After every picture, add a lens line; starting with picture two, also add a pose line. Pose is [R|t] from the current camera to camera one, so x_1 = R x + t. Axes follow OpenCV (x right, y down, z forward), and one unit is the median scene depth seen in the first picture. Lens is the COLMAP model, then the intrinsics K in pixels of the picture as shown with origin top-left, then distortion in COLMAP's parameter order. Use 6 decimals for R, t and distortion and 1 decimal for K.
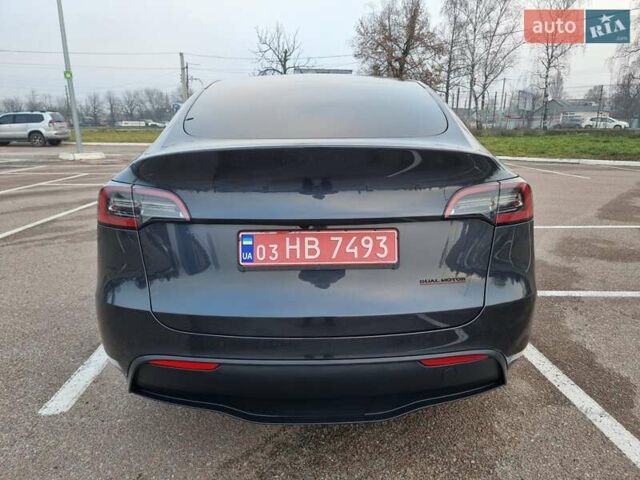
lens RADIAL K [[443.6, 0, 321.4], [0, 443.6, 244.6], [0, 0, 1]] dist [0.066640, -0.055630]
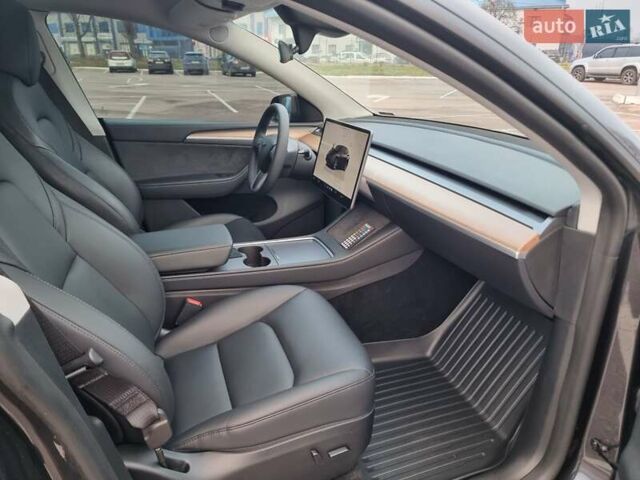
lens RADIAL K [[443.6, 0, 320.8], [0, 443.6, 238.8], [0, 0, 1]] dist [0.066640, -0.055630]
pose [[0.344254, 0.355420, -0.869003, 0.054605], [-0.247447, 0.927199, 0.281196, -0.038586], [0.905681, 0.118229, 0.407140, 0.132712]]
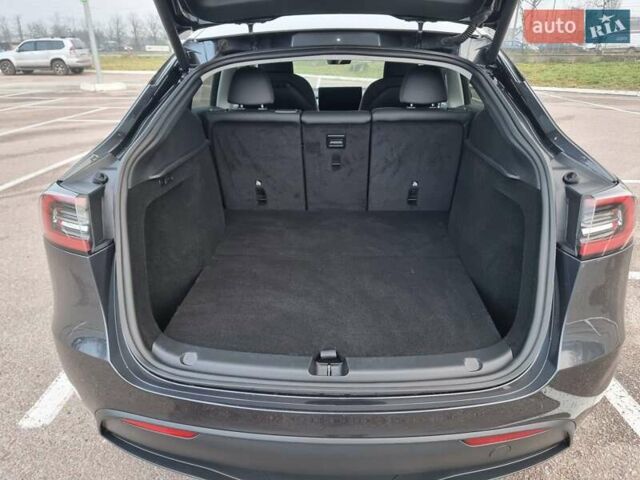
lens RADIAL K [[443.6, 0, 321.4], [0, 443.6, 238.2], [0, 0, 1]] dist [0.066640, -0.055630]
pose [[0.998086, 0.017953, -0.059175, 0.001458], [-0.009503, 0.990093, 0.140092, -0.010267], [0.061104, -0.139261, 0.988369, 0.017168]]
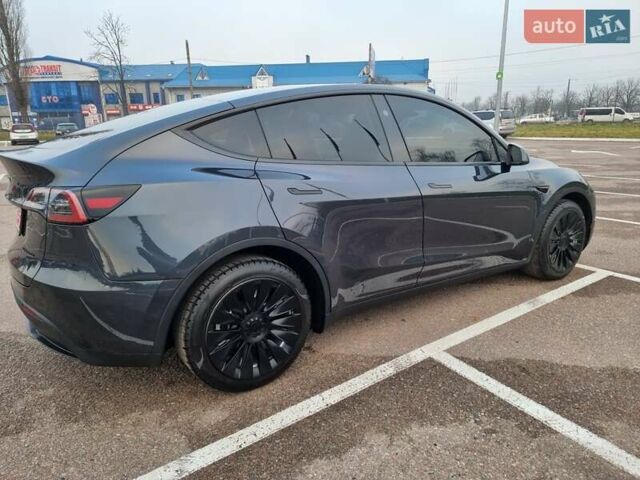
lens RADIAL K [[443.6, 0, 325.6], [0, 443.6, 240.7], [0, 0, 1]] dist [0.066640, -0.055630]
pose [[0.544226, 0.204100, -0.813733, 0.120634], [-0.199222, 0.973651, 0.110970, -0.018299], [0.814941, 0.101721, 0.570548, 0.059486]]
